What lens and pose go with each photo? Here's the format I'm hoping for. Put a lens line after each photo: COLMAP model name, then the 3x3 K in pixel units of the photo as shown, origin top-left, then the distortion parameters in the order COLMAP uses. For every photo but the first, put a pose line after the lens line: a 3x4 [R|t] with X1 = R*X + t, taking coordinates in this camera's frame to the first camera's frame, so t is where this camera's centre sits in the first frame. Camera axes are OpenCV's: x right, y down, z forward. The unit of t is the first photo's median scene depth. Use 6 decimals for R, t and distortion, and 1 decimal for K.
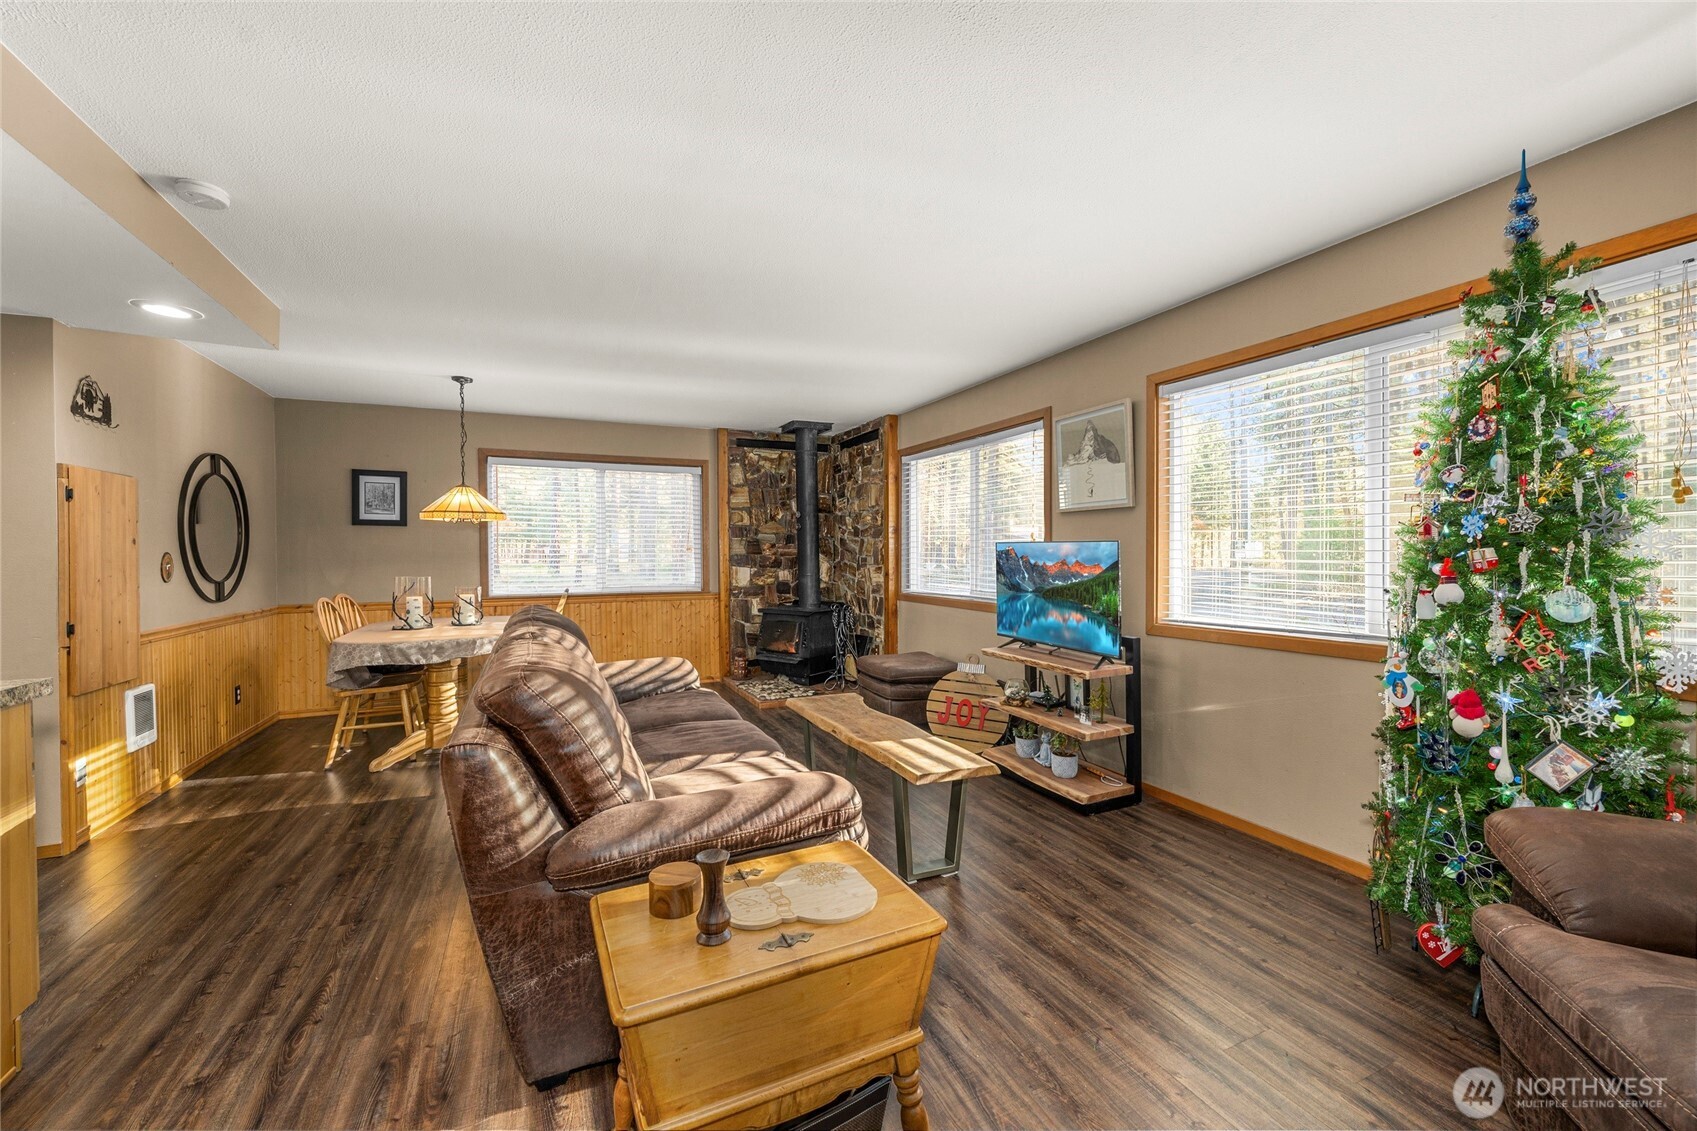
lens RADIAL K [[661.3, 0, 852.3], [0, 661.3, 553.0], [0, 0, 1]] dist [-0.017477, 0.000303]
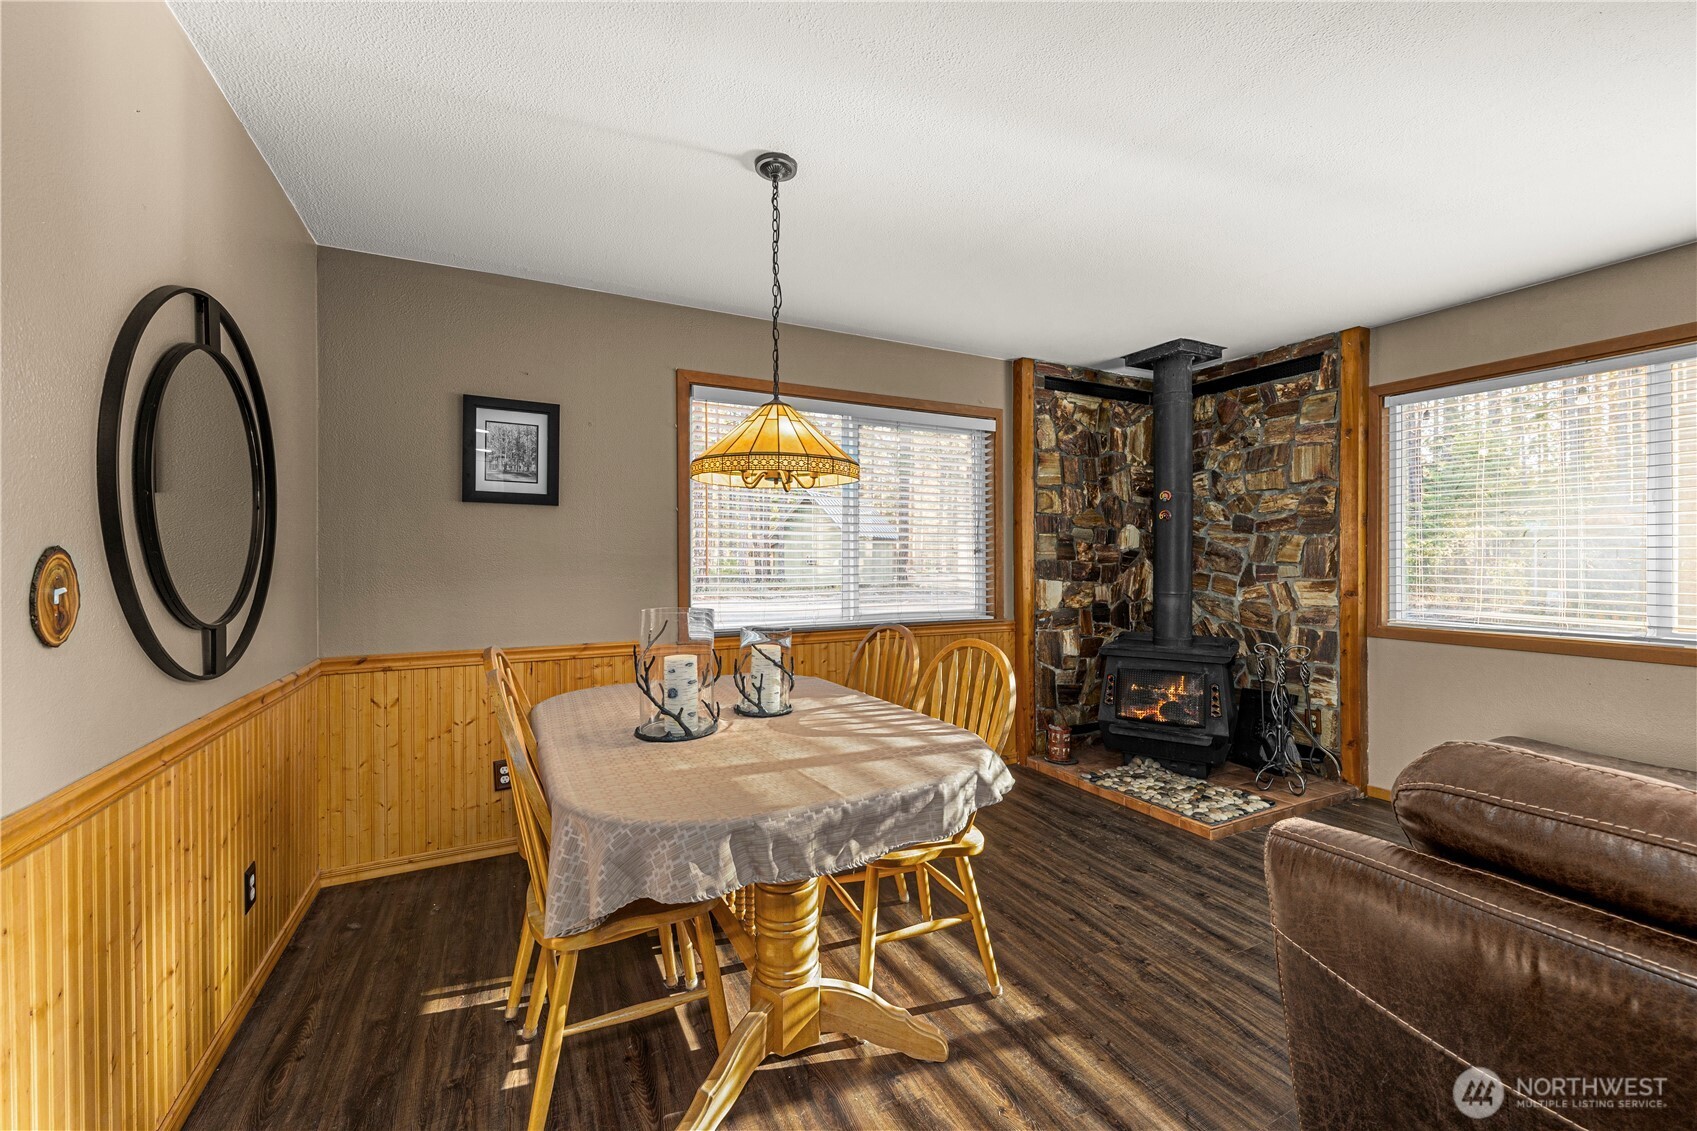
lens RADIAL K [[653.6, 0, 837.9], [0, 653.6, 560.7], [0, 0, 1]] dist [-0.013043, 0.000075]
pose [[0.999938, 0.001917, 0.010994, -0.378287], [-0.001883, 0.999993, -0.003119, 0.004959], [-0.011000, 0.003098, 0.999935, 0.382266]]
